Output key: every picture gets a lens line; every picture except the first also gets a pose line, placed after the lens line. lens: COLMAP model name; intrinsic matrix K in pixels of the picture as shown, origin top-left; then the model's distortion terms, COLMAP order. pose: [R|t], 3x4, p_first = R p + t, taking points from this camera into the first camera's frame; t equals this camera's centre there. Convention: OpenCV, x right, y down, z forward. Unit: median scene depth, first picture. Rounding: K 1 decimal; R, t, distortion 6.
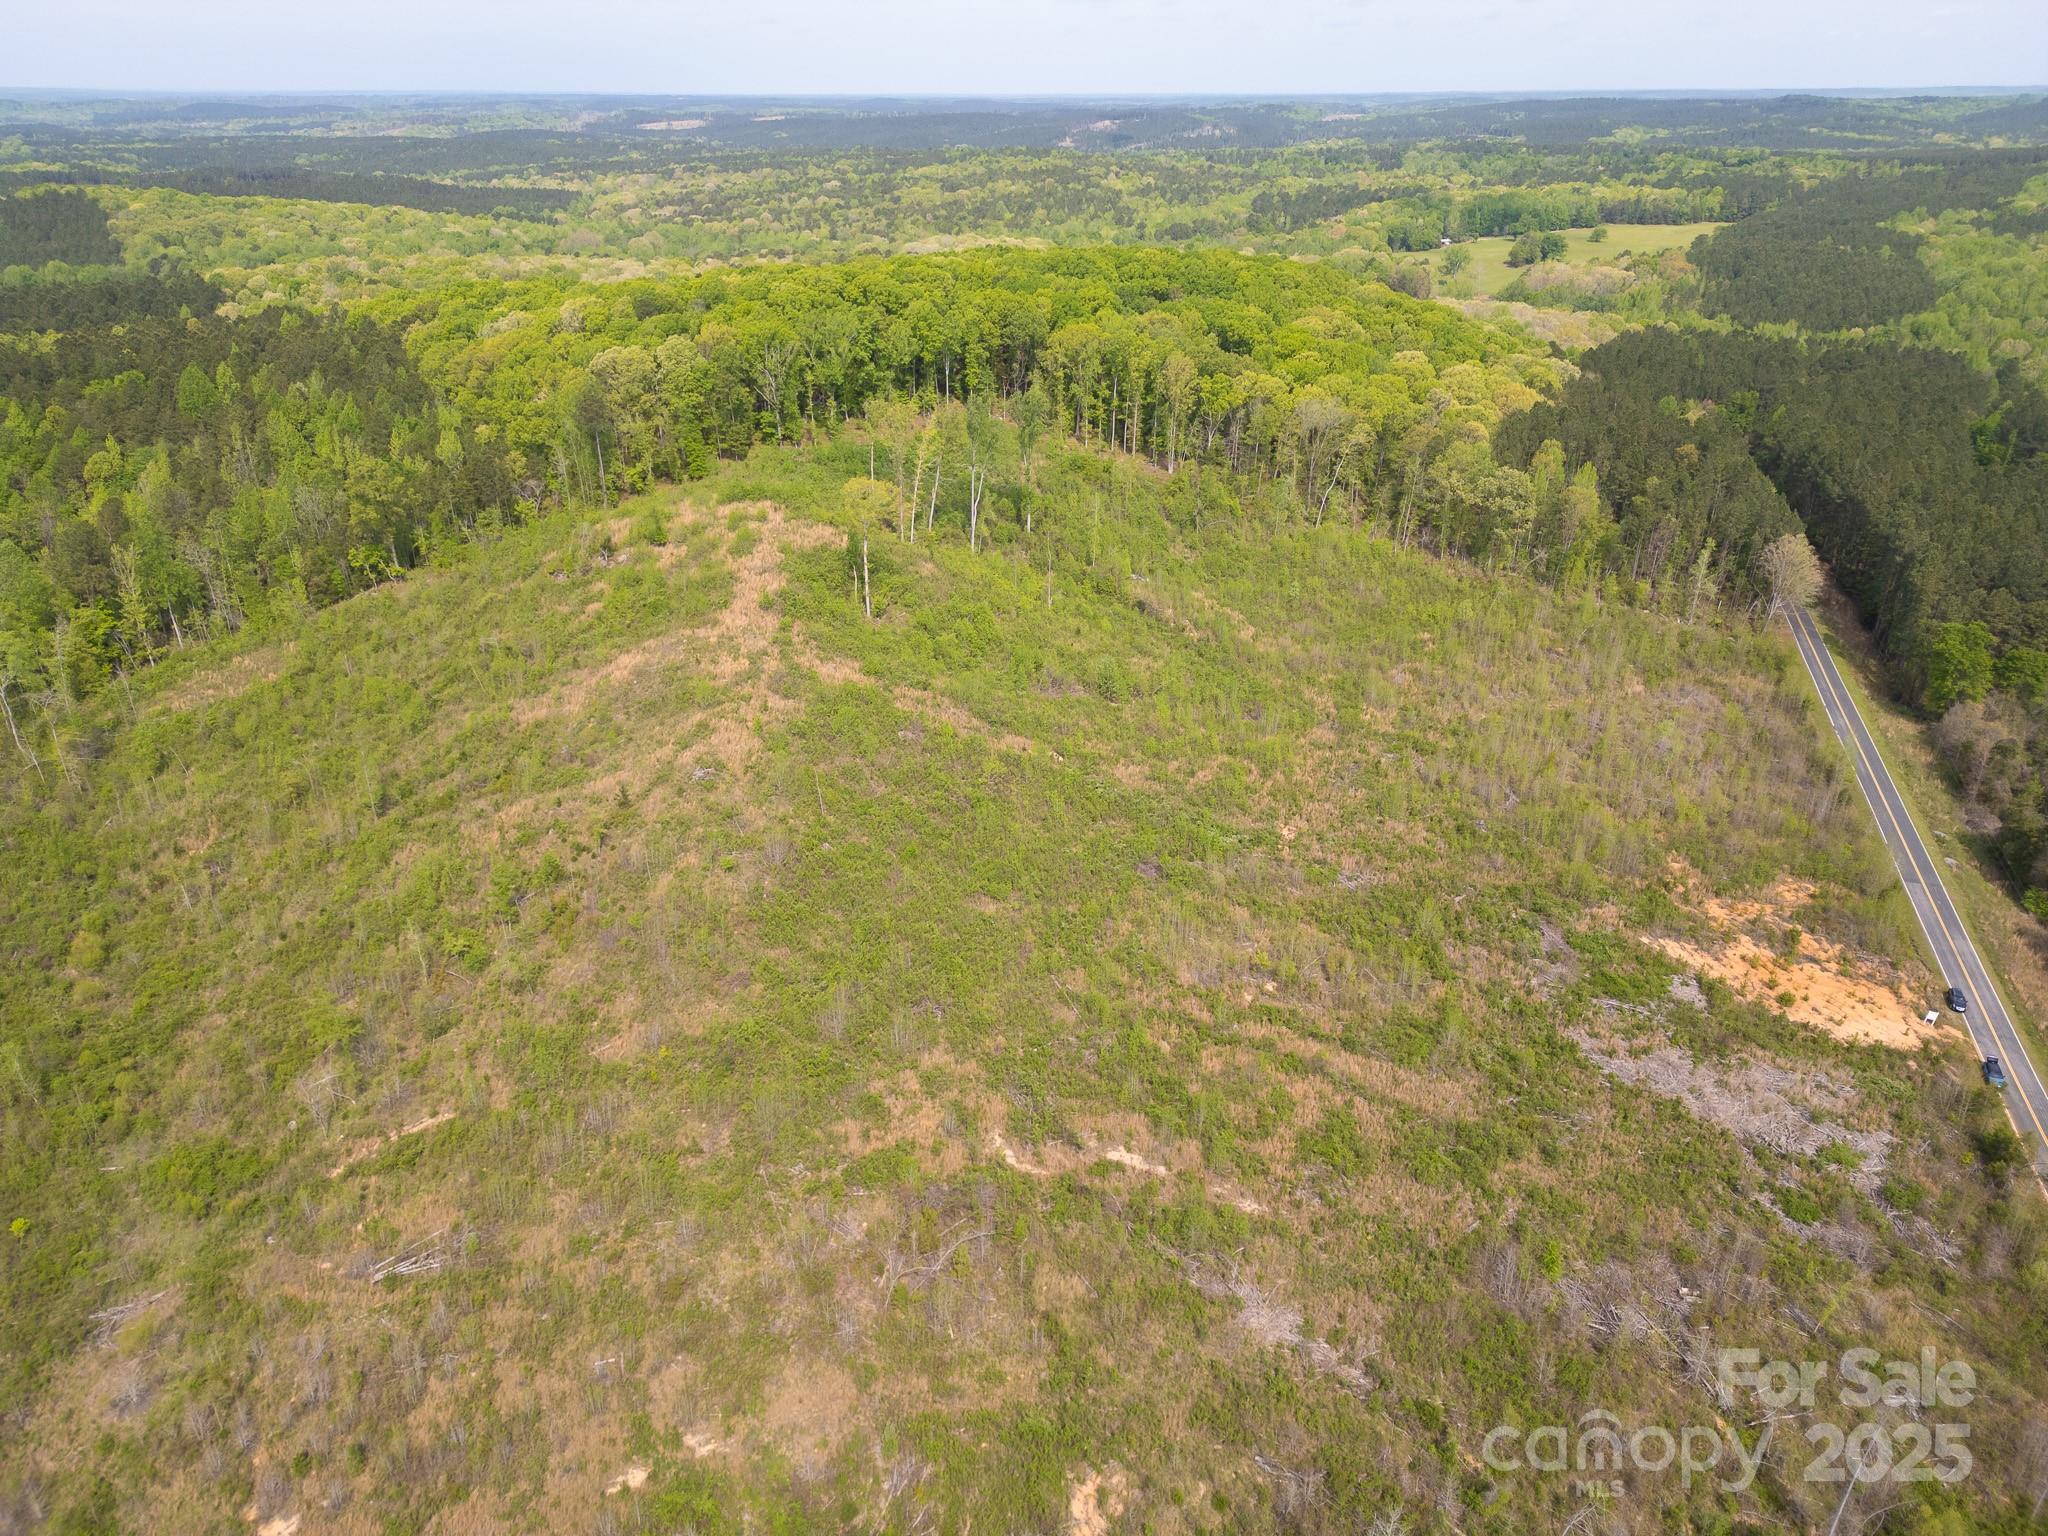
lens RADIAL K [[1428.9, 0, 1024.0], [0, 1428.9, 768.0], [0, 0, 1]] dist [0.077021, -0.068356]
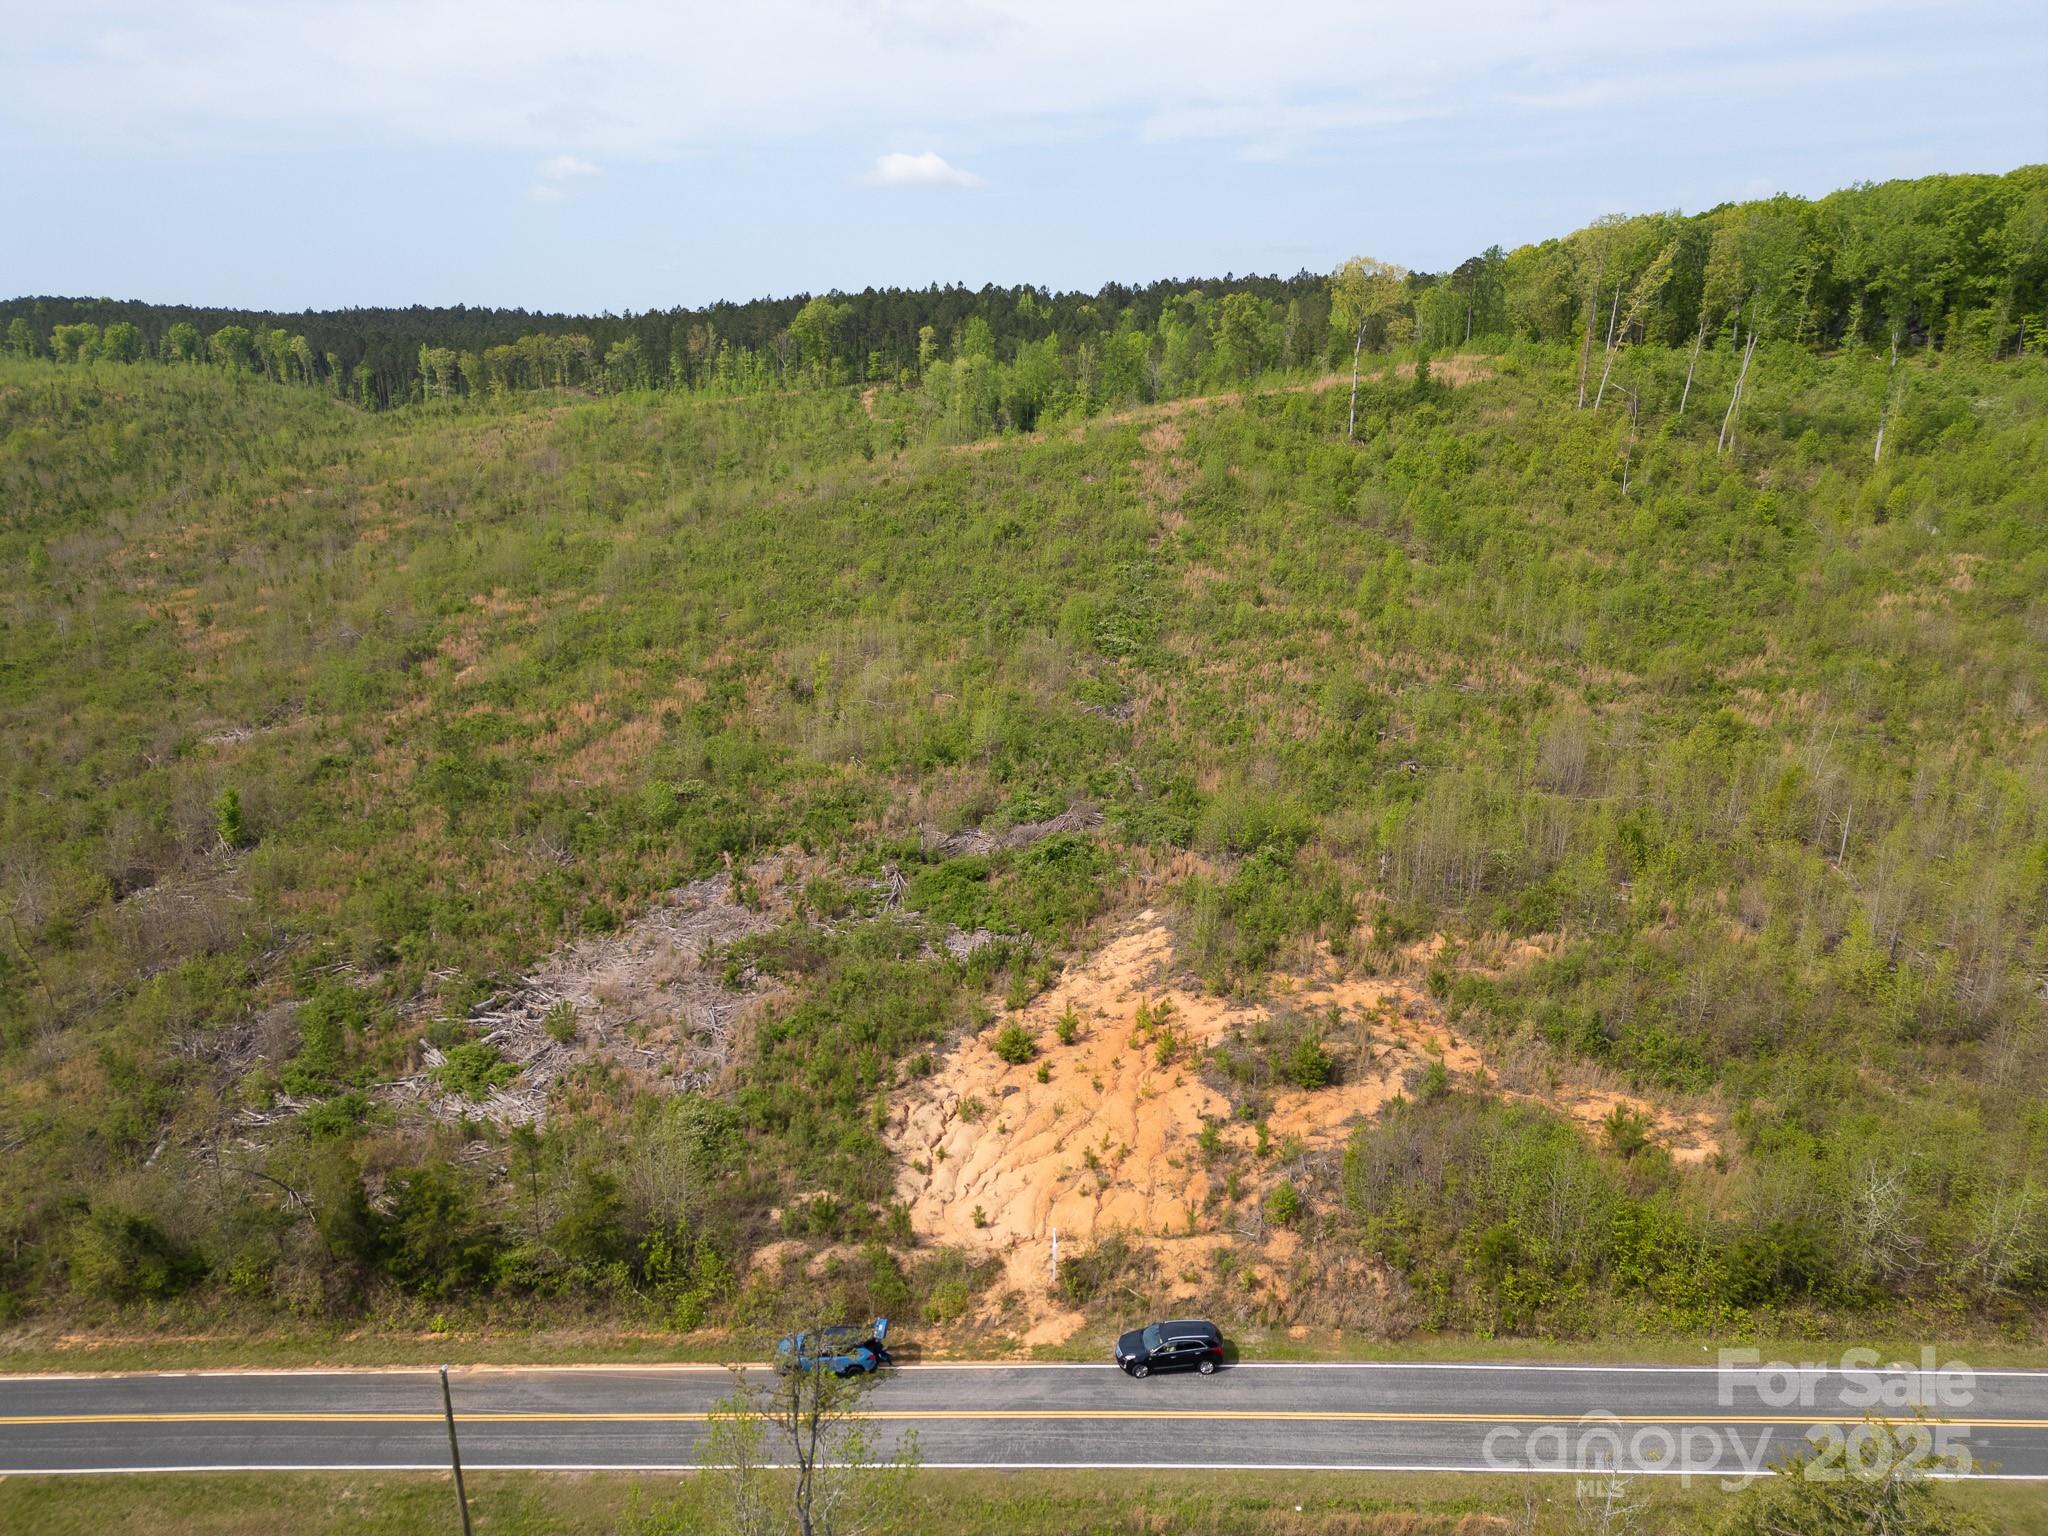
lens RADIAL K [[1428.9, 0, 1024.0], [0, 1428.9, 768.0], [0, 0, 1]] dist [0.077021, -0.068356]
pose [[0.251632, 0.275212, -0.927868, 0.813137], [-0.412983, 0.897585, 0.154231, 0.018532], [0.875287, 0.344384, 0.339519, 0.758445]]
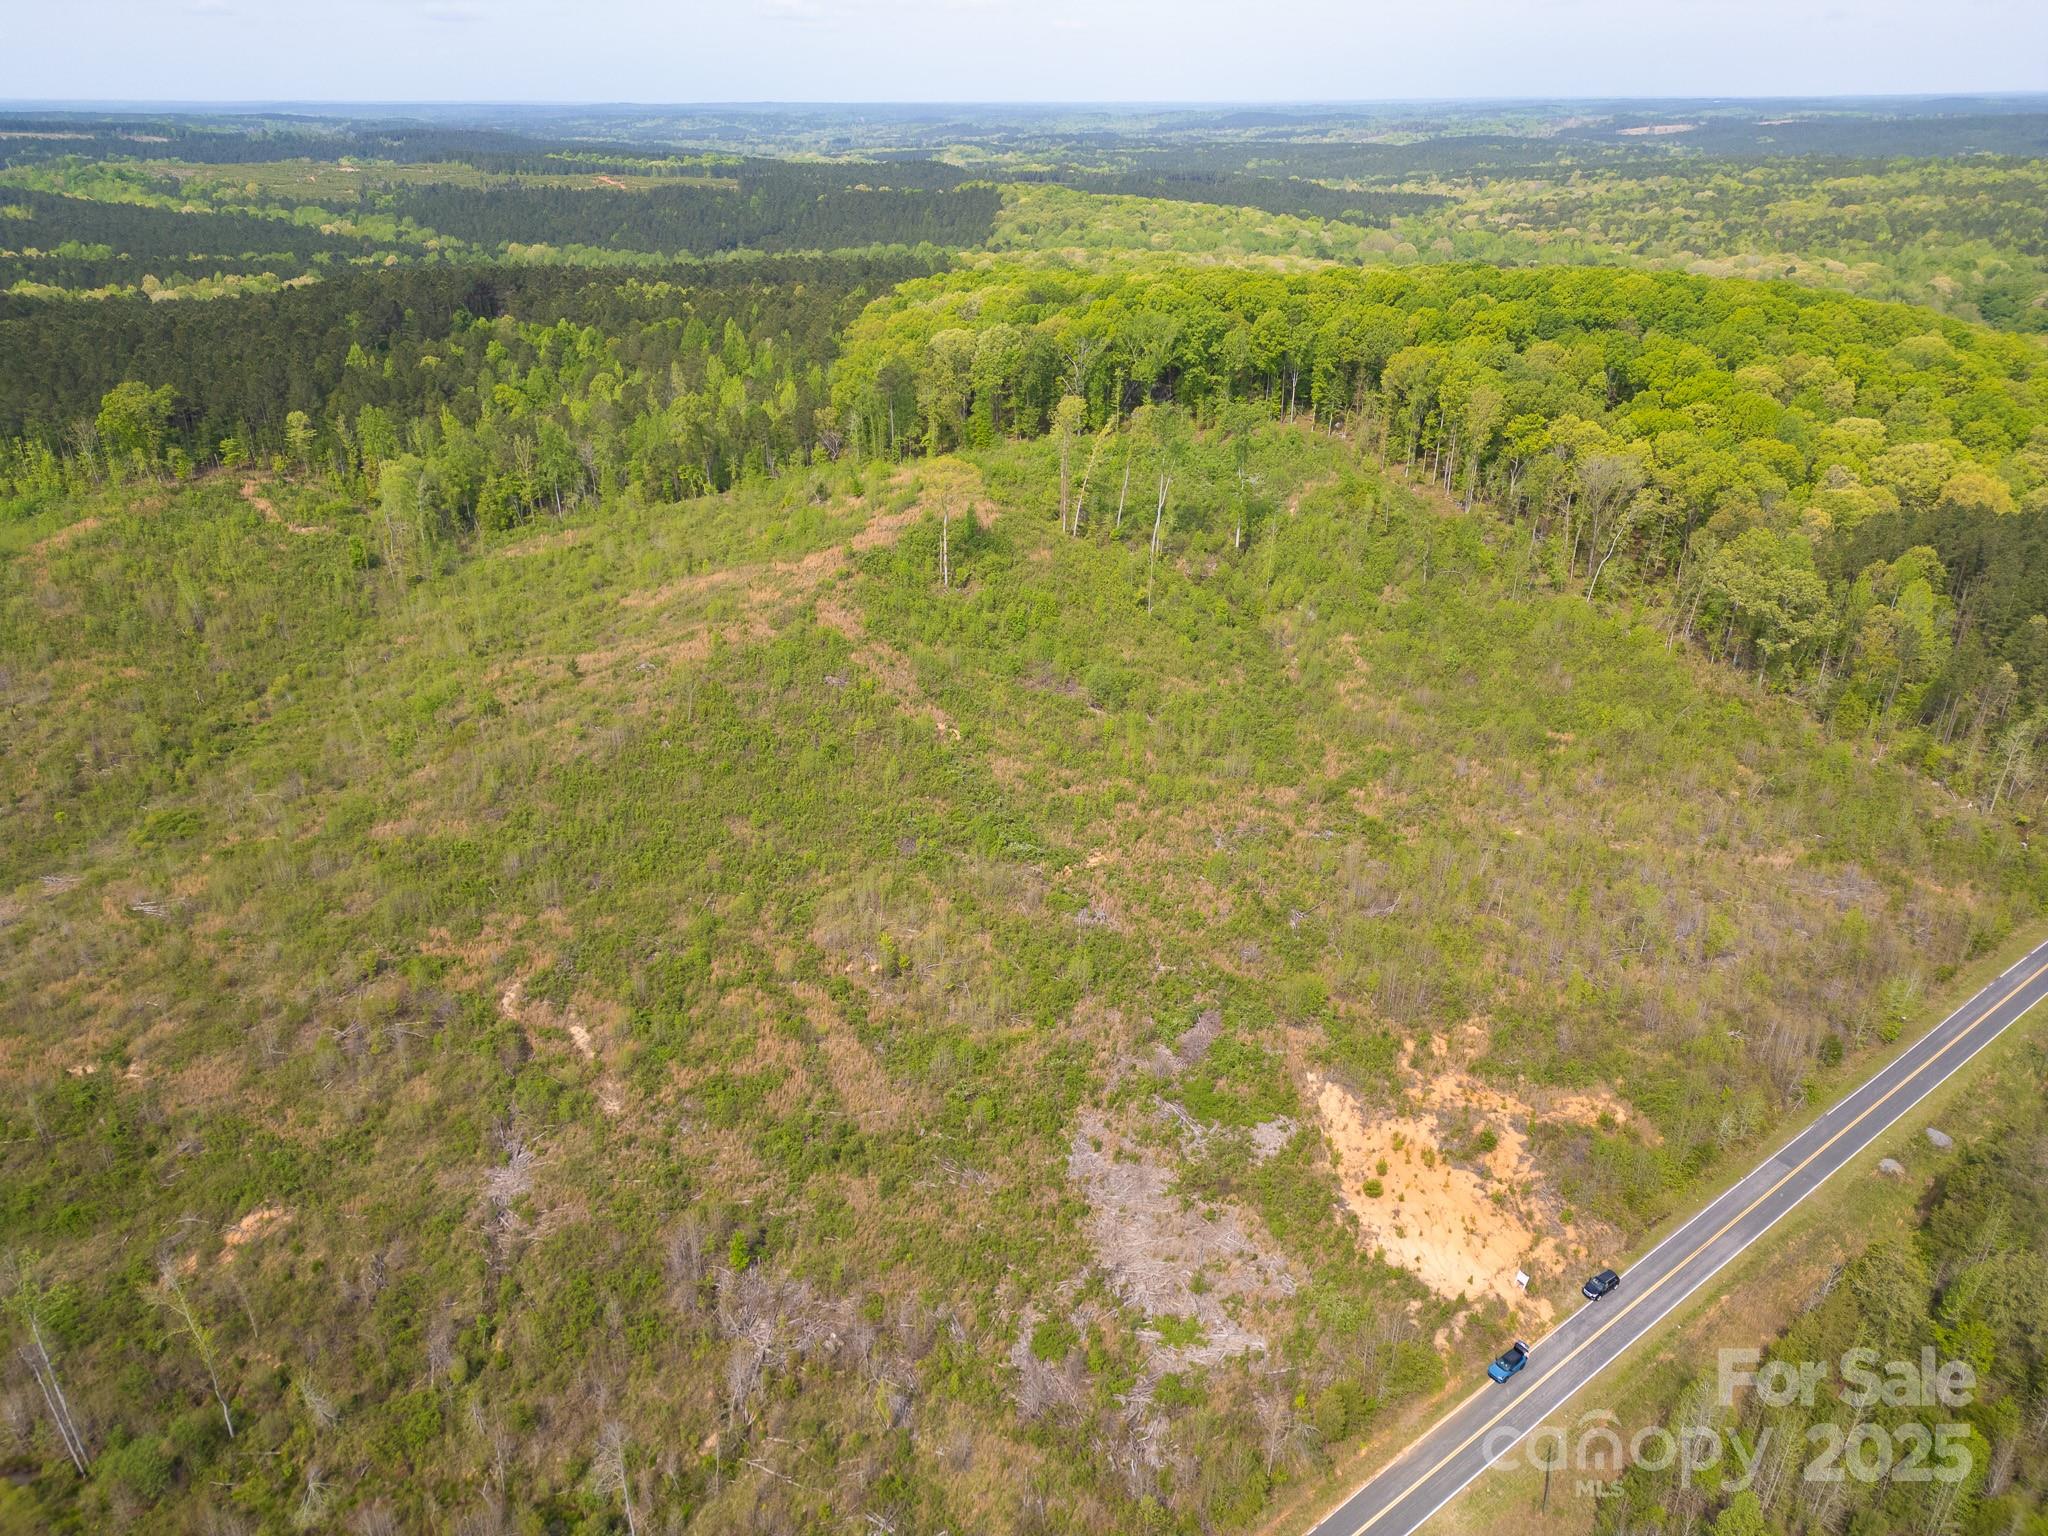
lens RADIAL K [[1428.9, 0, 1024.0], [0, 1428.9, 768.0], [0, 0, 1]] dist [0.077021, -0.068356]
pose [[0.805159, 0.248335, -0.538562, 0.685178], [-0.250117, 0.965586, 0.071311, -0.077266], [0.537737, 0.077287, 0.839563, 0.156267]]
